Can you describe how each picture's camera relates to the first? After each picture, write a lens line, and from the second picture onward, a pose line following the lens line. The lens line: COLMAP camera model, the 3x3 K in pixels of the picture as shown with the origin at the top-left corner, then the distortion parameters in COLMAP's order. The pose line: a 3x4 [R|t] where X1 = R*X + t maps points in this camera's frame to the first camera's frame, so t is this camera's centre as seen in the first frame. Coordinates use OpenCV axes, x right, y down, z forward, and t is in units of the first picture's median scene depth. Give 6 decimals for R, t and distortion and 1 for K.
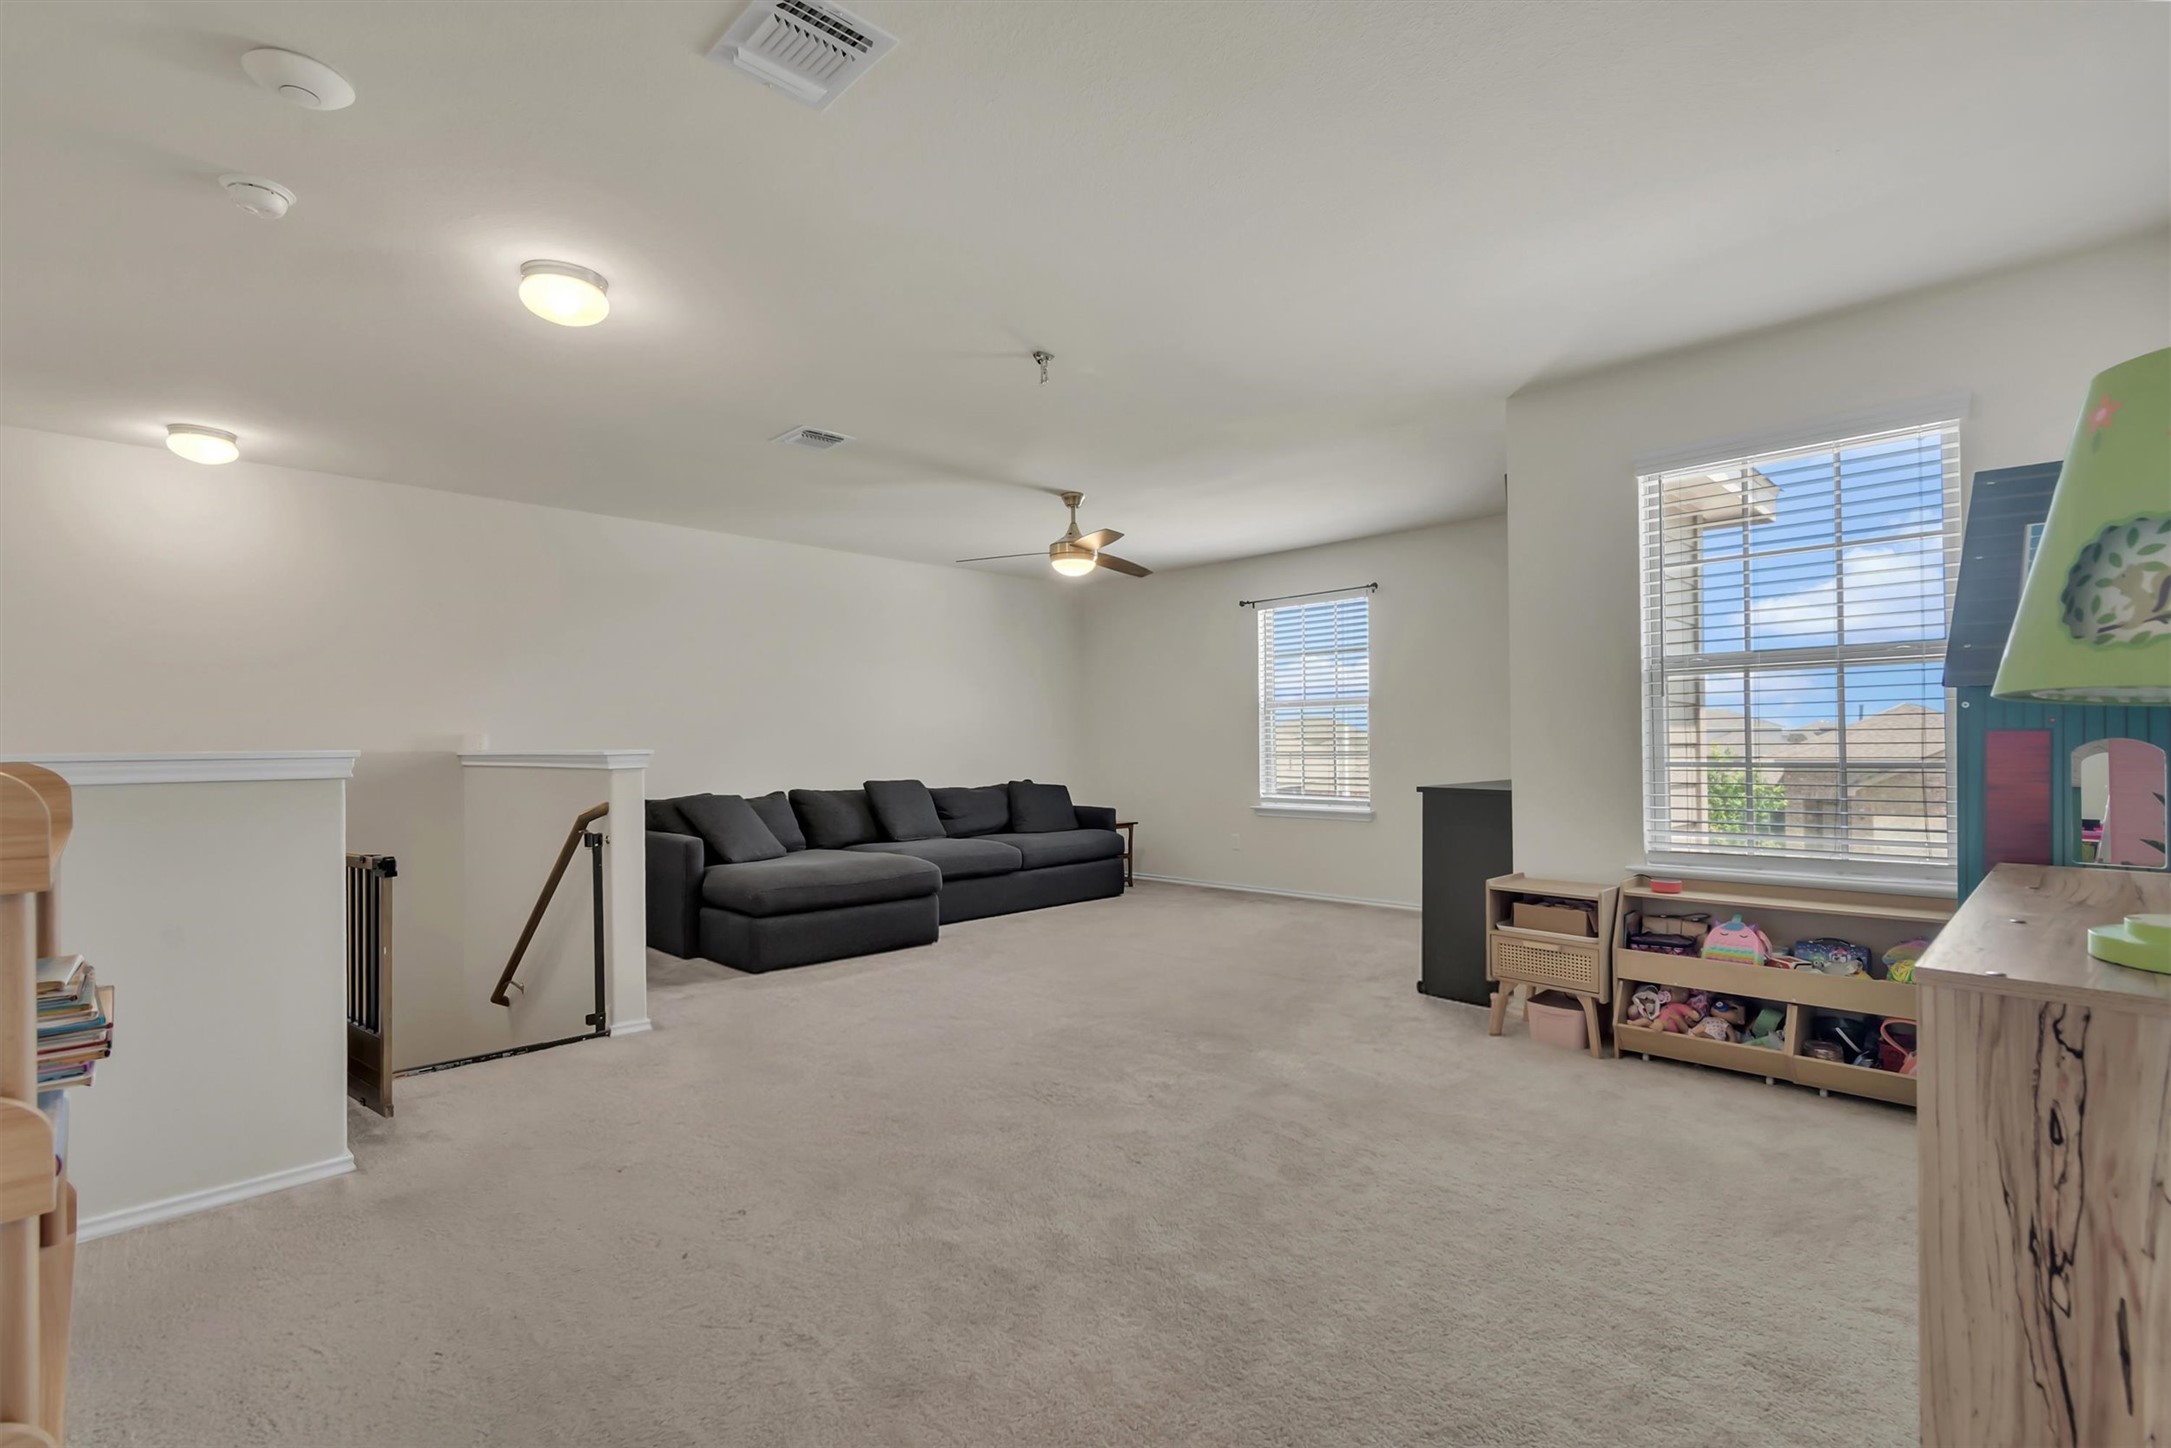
lens RADIAL K [[993.5, 0, 1085.6], [0, 993.5, 735.3], [0, 0, 1]] dist [0.001634, 0.002378]
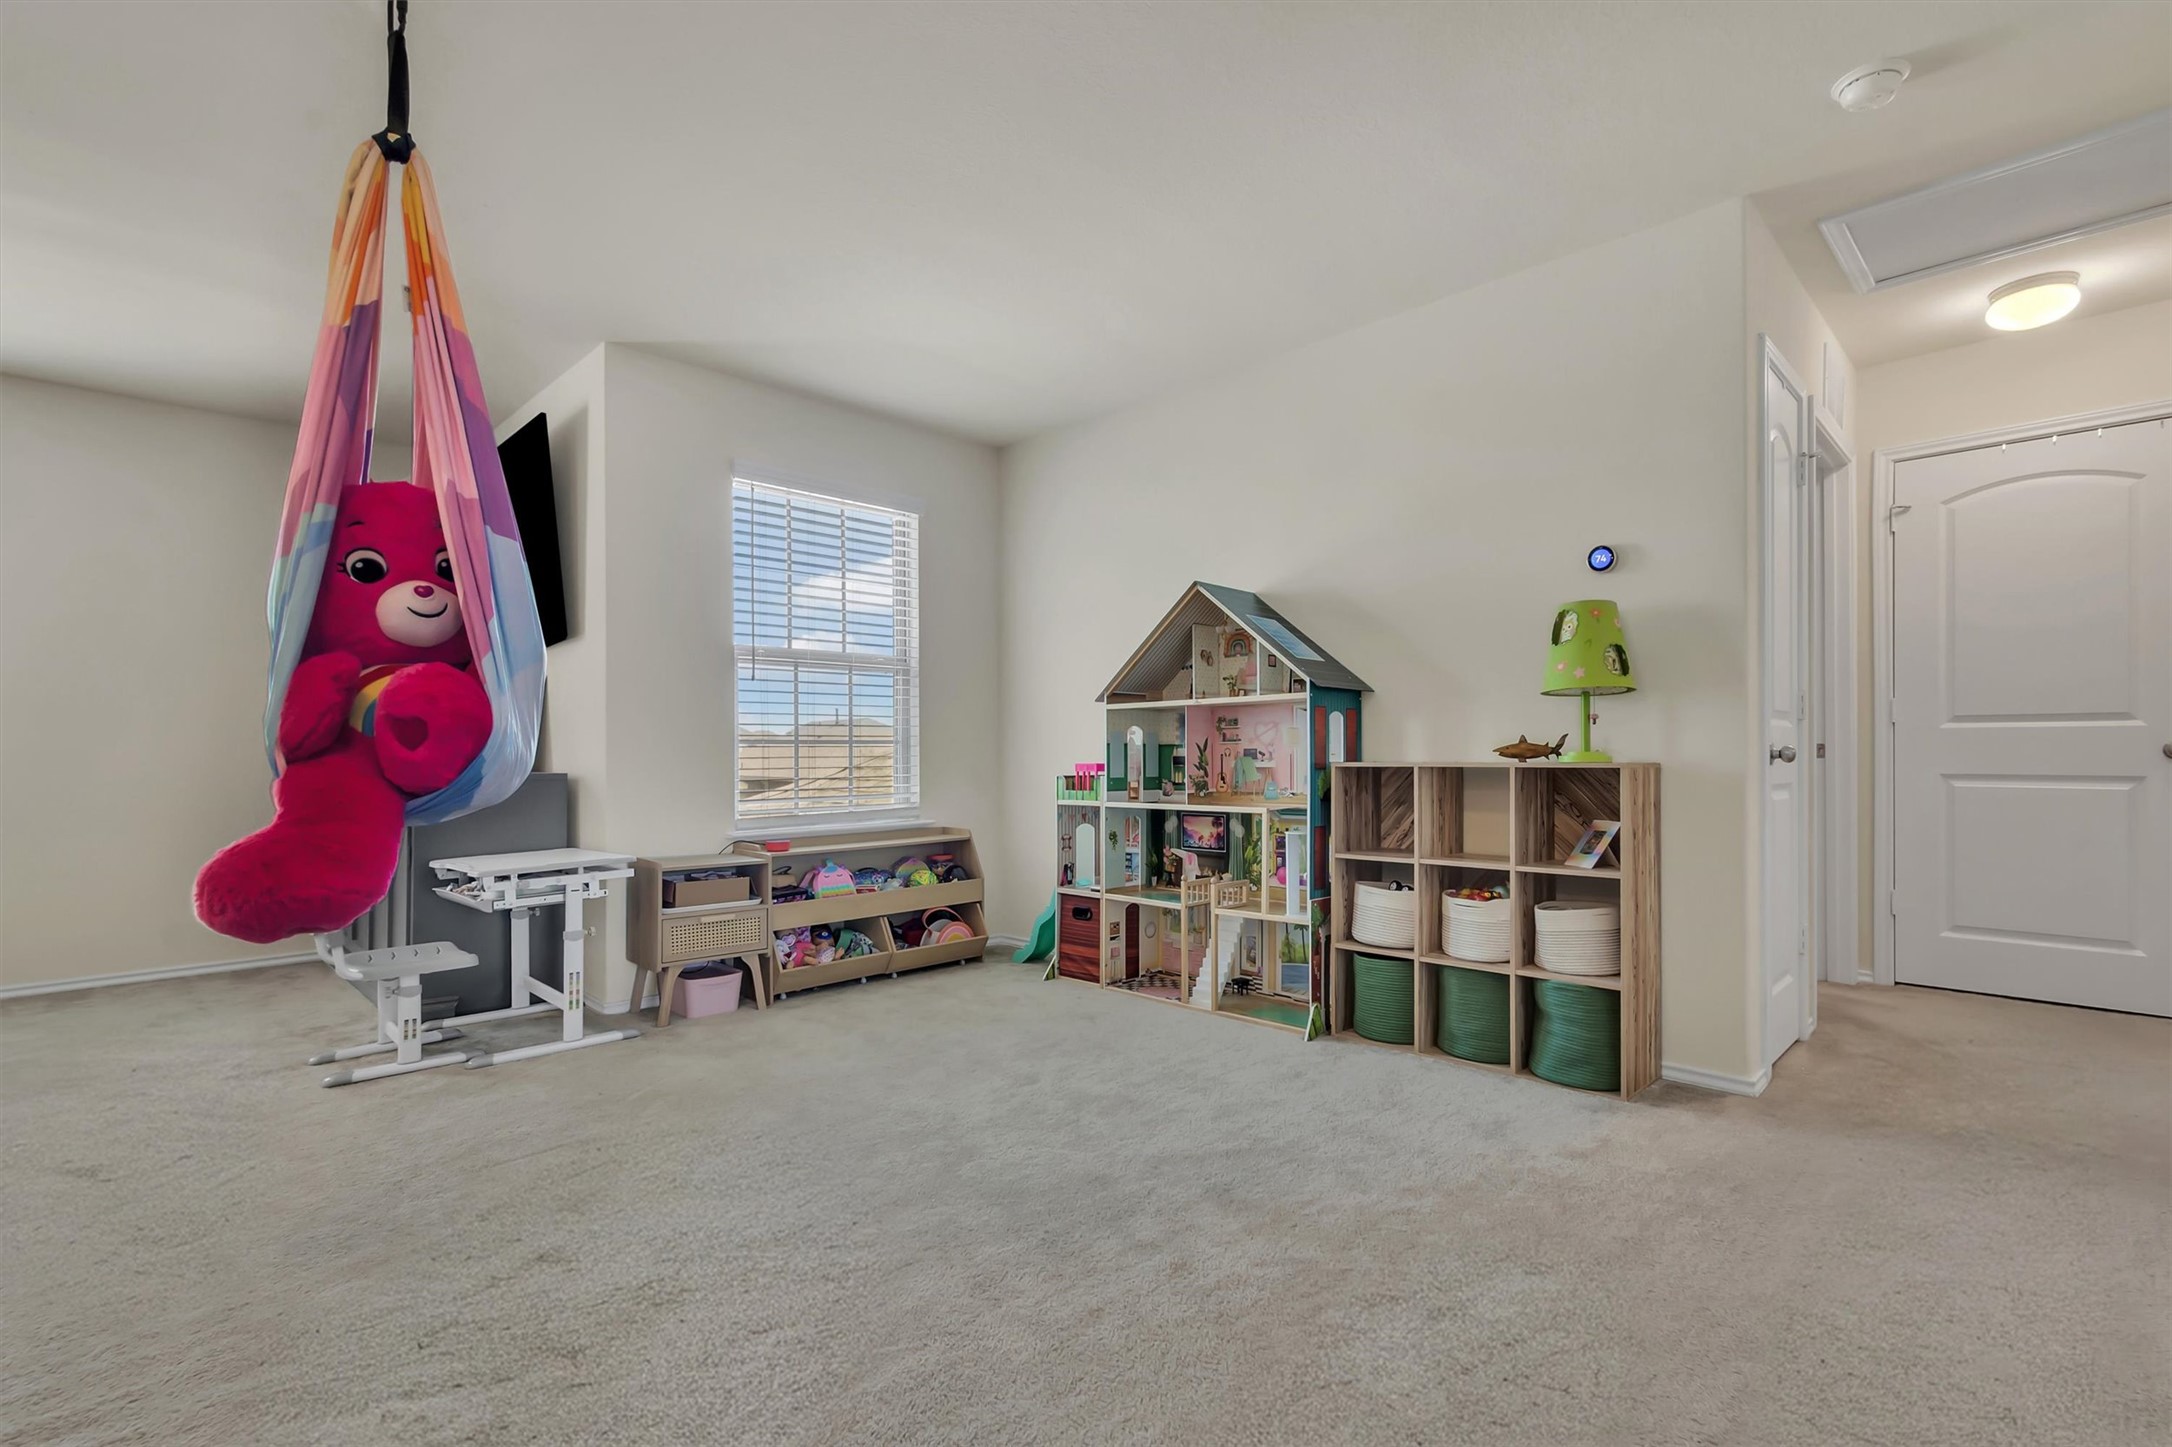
lens RADIAL K [[994.0, 0, 1109.1], [0, 994.0, 751.8], [0, 0, 1]] dist [0.001634, 0.002378]
pose [[-0.007432, 0.003688, 0.999966, -0.299492], [-0.011298, 0.999929, -0.003772, 0.022373], [-0.999909, -0.011326, -0.007390, 0.328387]]
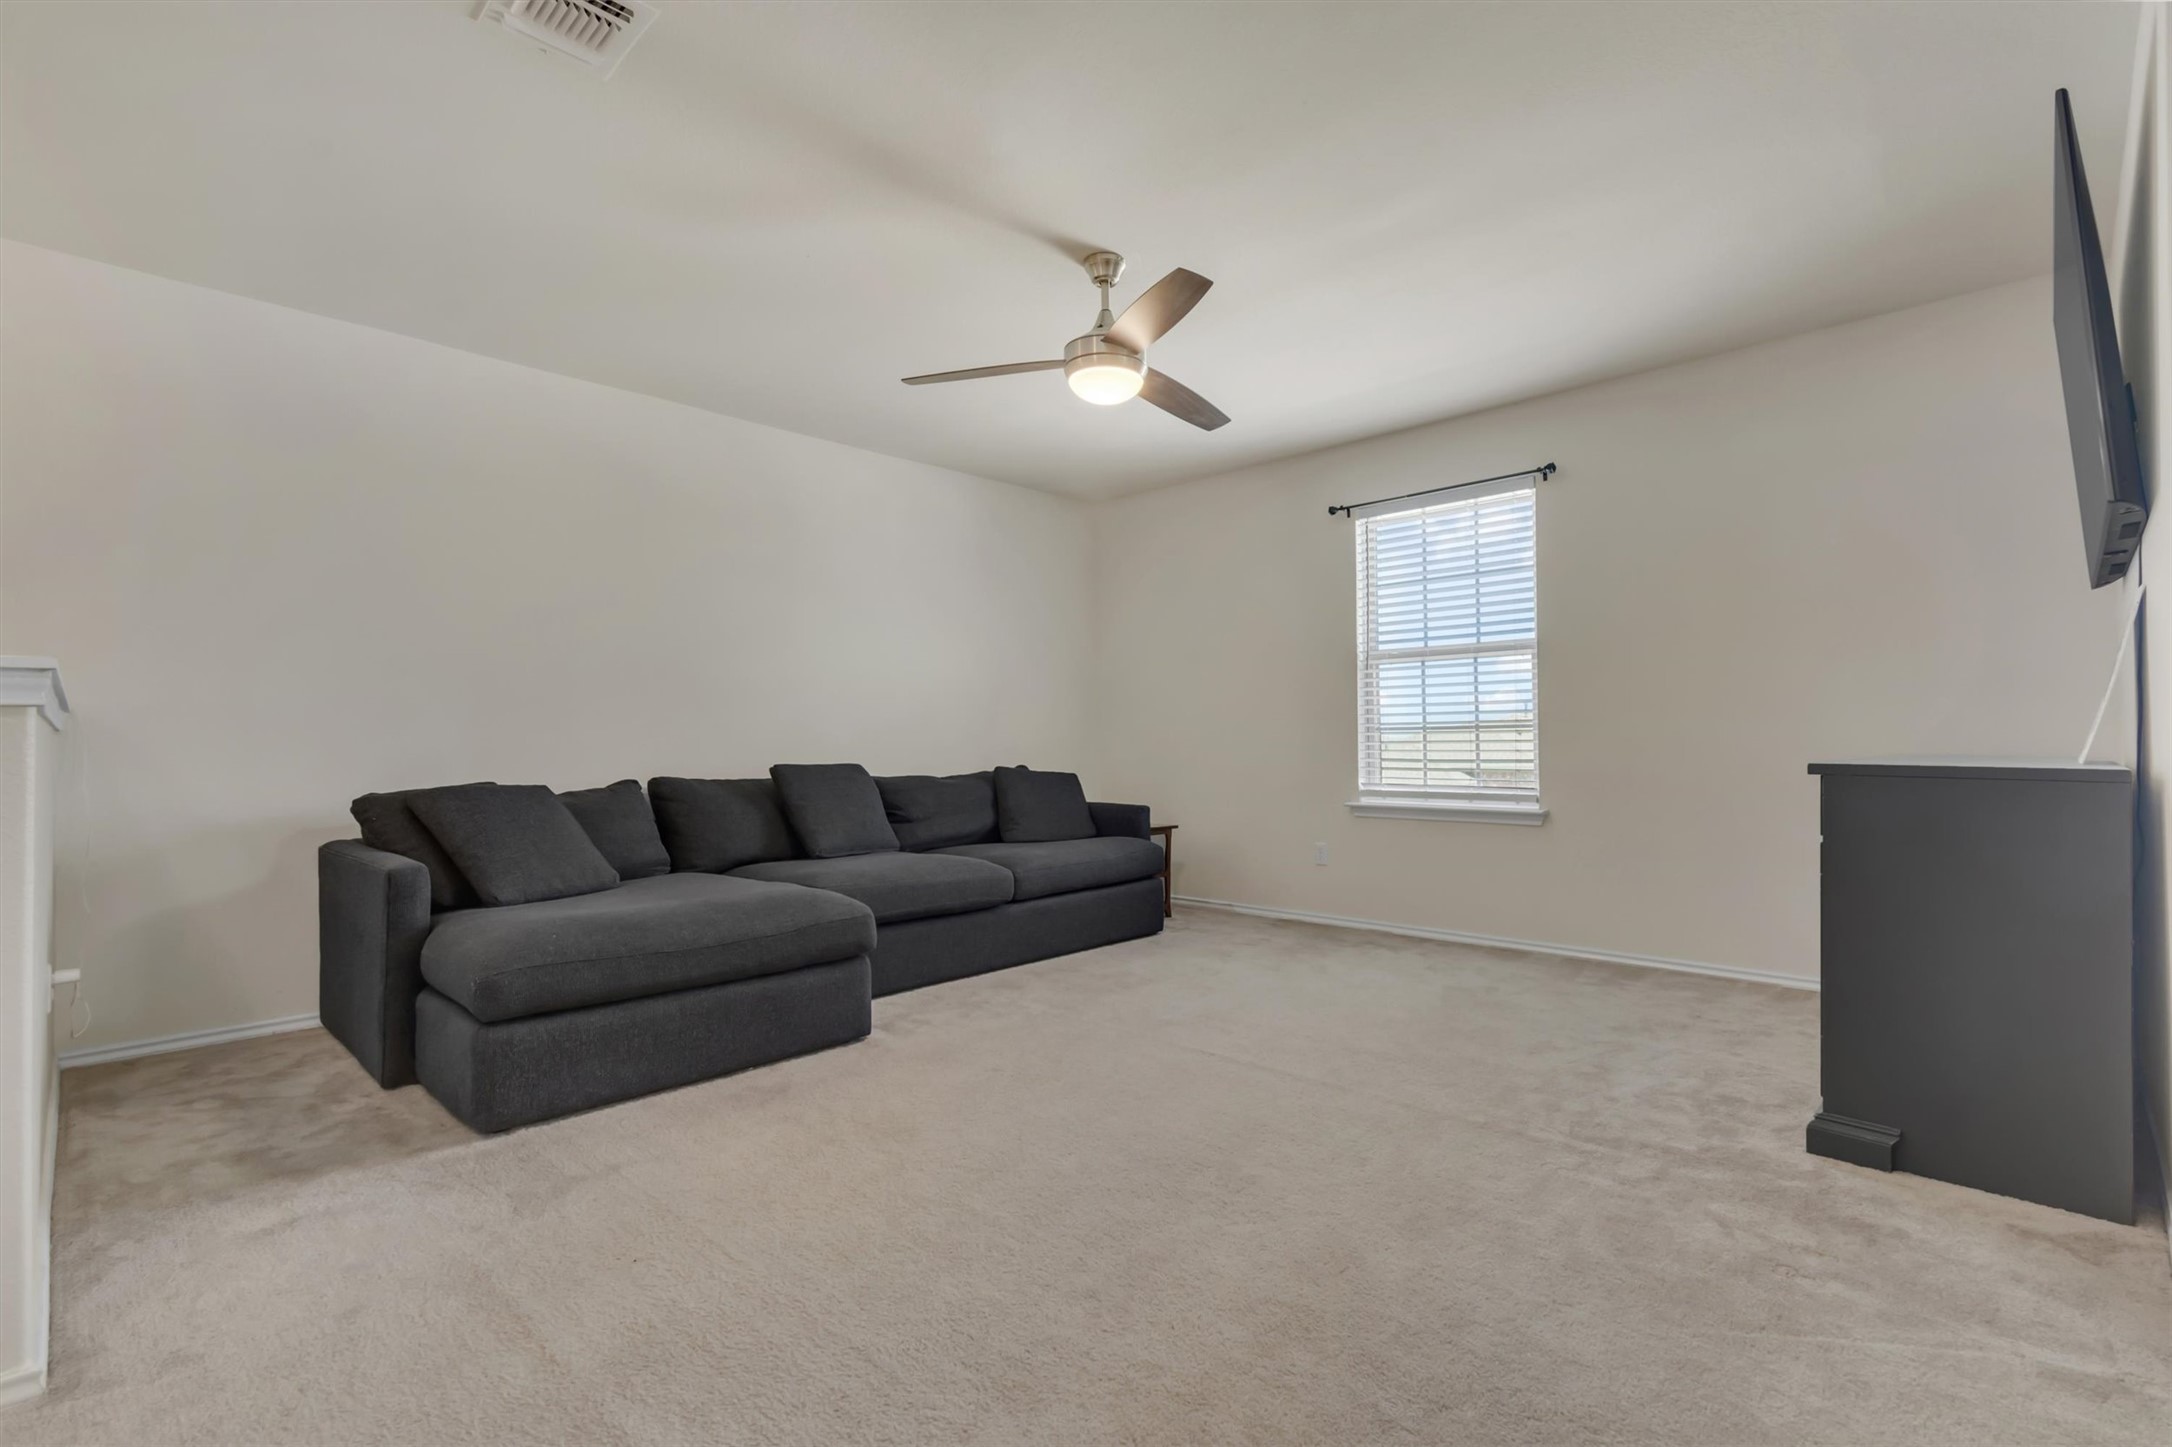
lens RADIAL K [[994.0, 0, 1107.4], [0, 994.0, 726.2], [0, 0, 1]] dist [0.001634, 0.002378]
pose [[0.999478, 0.000982, 0.032282, -0.024524], [-0.000818, 0.999987, -0.005097, 0.024744], [-0.032287, 0.005068, 0.999466, 0.355864]]
